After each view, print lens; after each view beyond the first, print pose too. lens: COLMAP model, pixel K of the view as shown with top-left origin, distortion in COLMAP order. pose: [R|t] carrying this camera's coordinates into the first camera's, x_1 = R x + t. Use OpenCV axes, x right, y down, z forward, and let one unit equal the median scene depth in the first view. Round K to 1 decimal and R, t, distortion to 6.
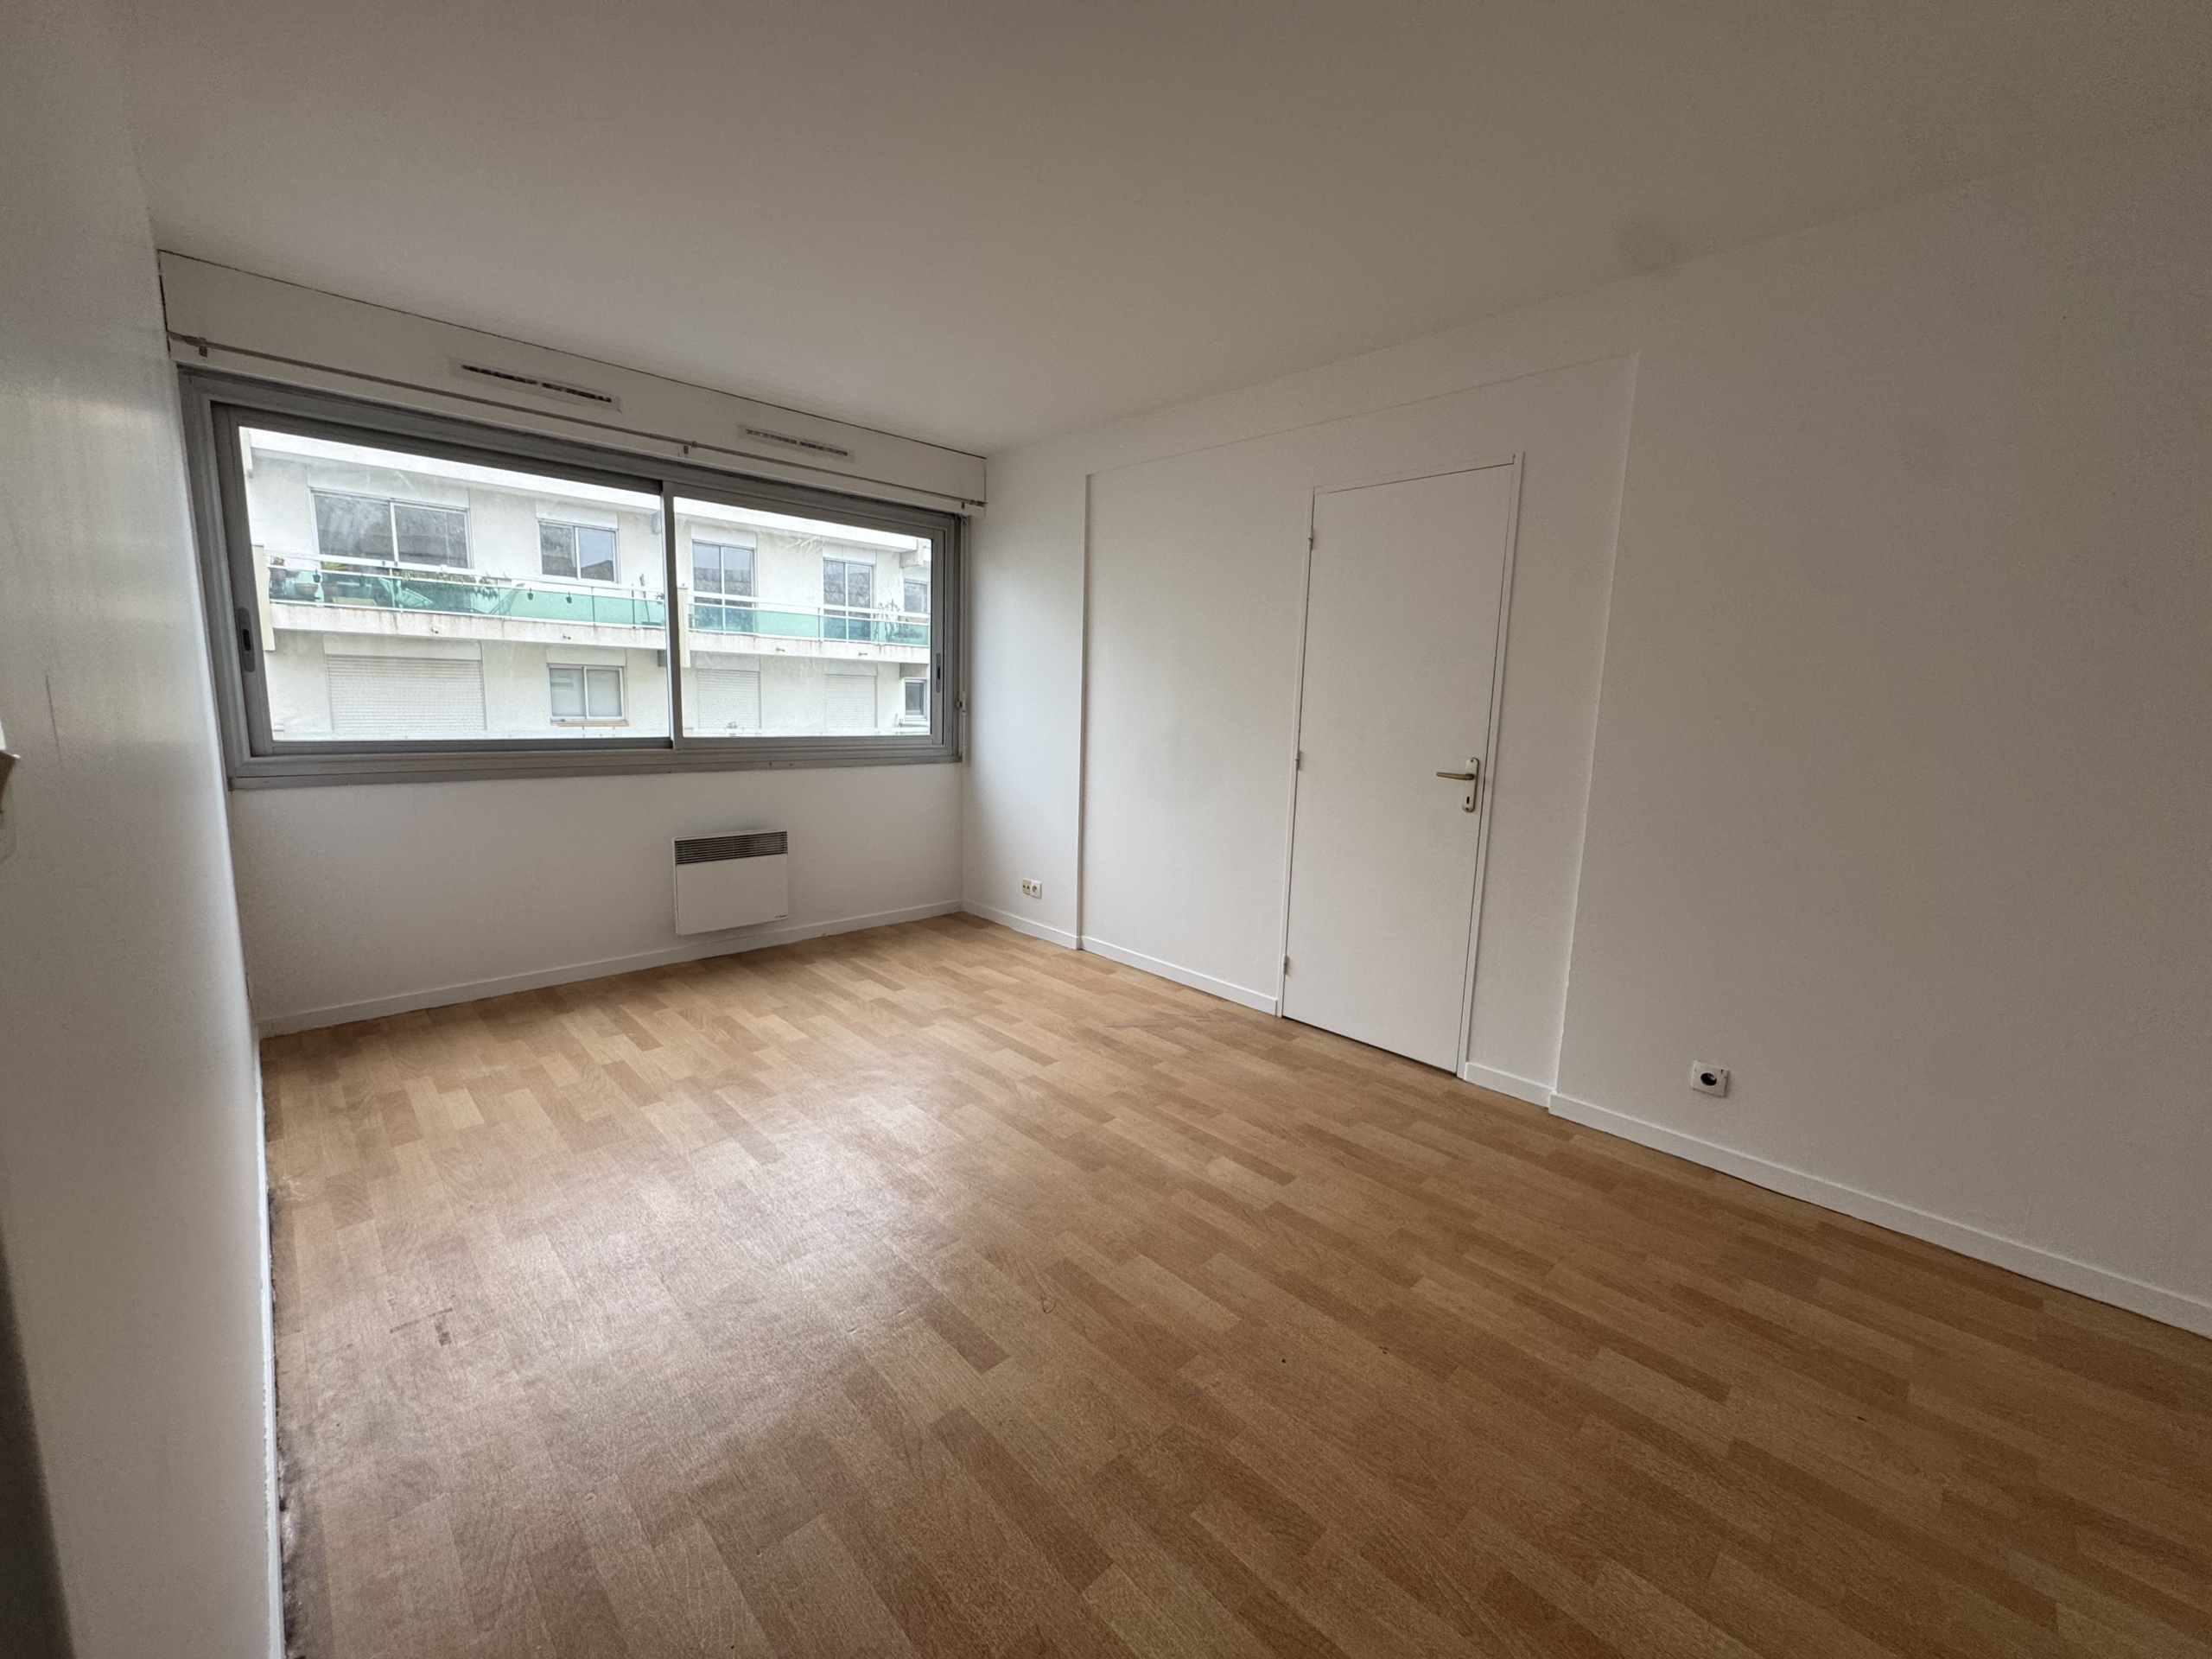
lens RADIAL K [[875.6, 0, 1106.9], [0, 875.6, 831.2], [0, 0, 1]] dist [-0.005650, 0.000229]
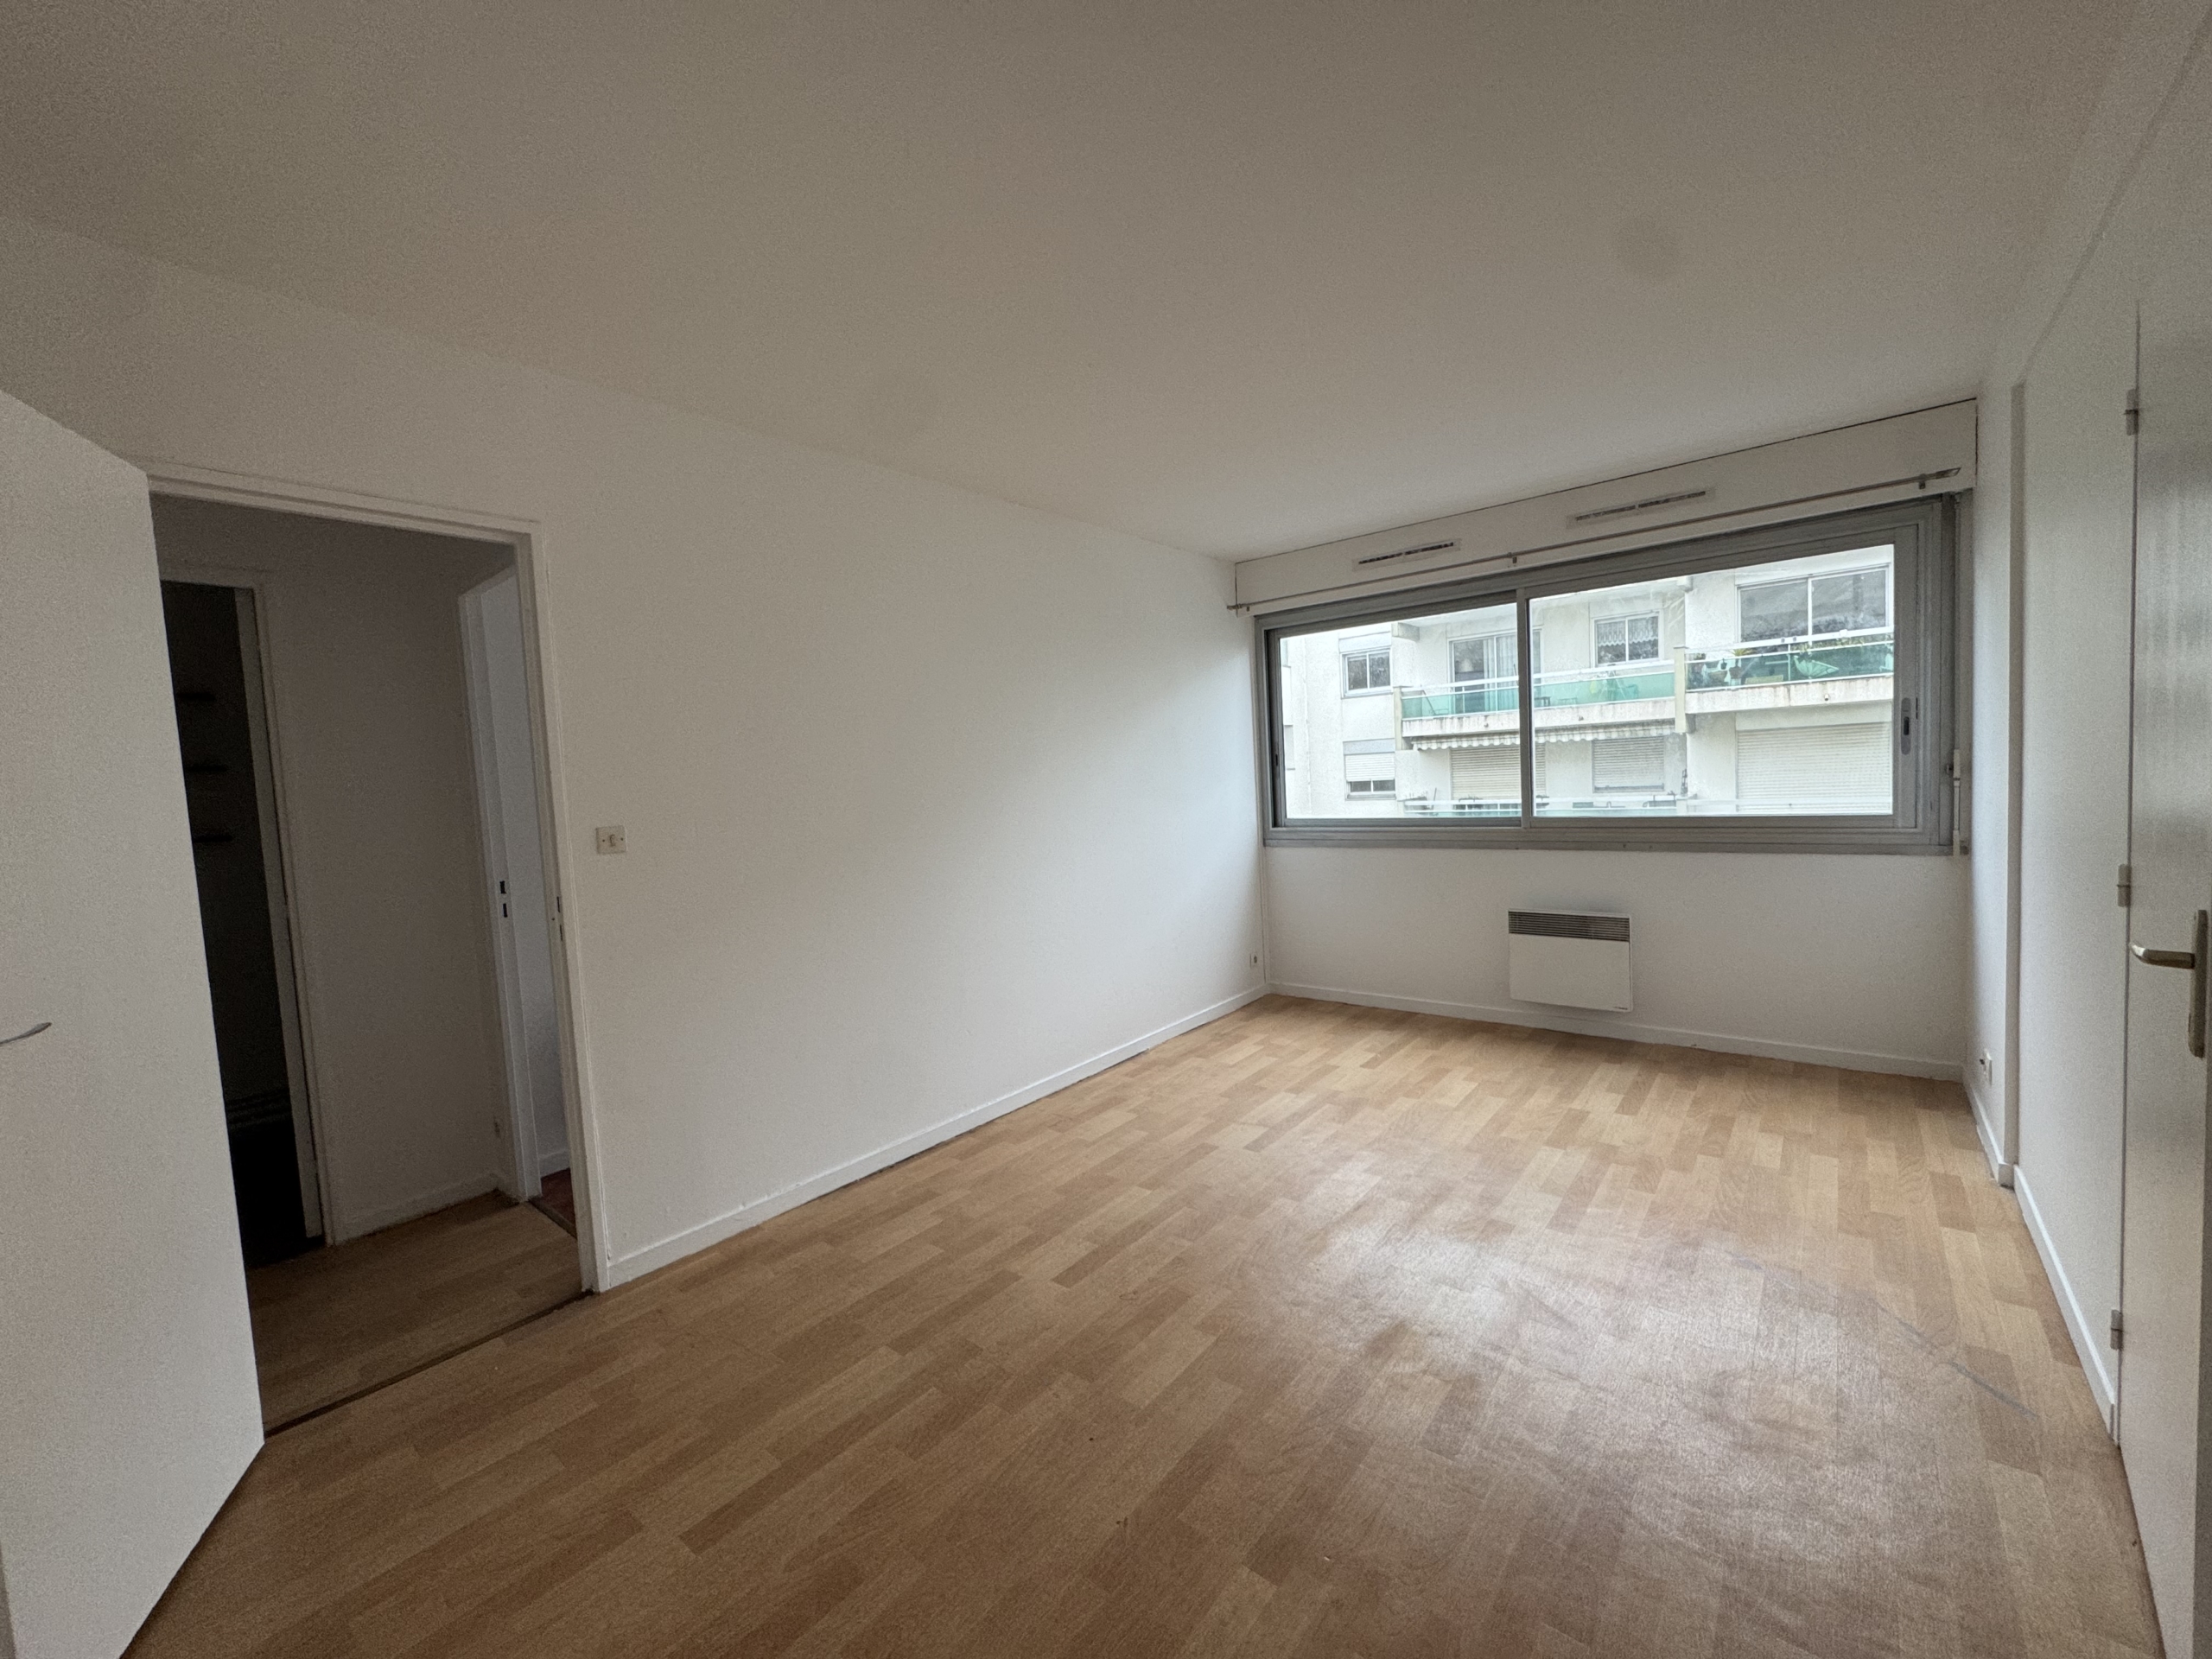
lens RADIAL K [[875.6, 0, 1105.1], [0, 875.6, 832.2], [0, 0, 1]] dist [-0.005650, 0.000229]
pose [[0.113266, 0.028664, -0.993151, 0.539820], [-0.099391, 0.994897, 0.017380, -0.056686], [0.988581, 0.096742, 0.115537, 0.368878]]
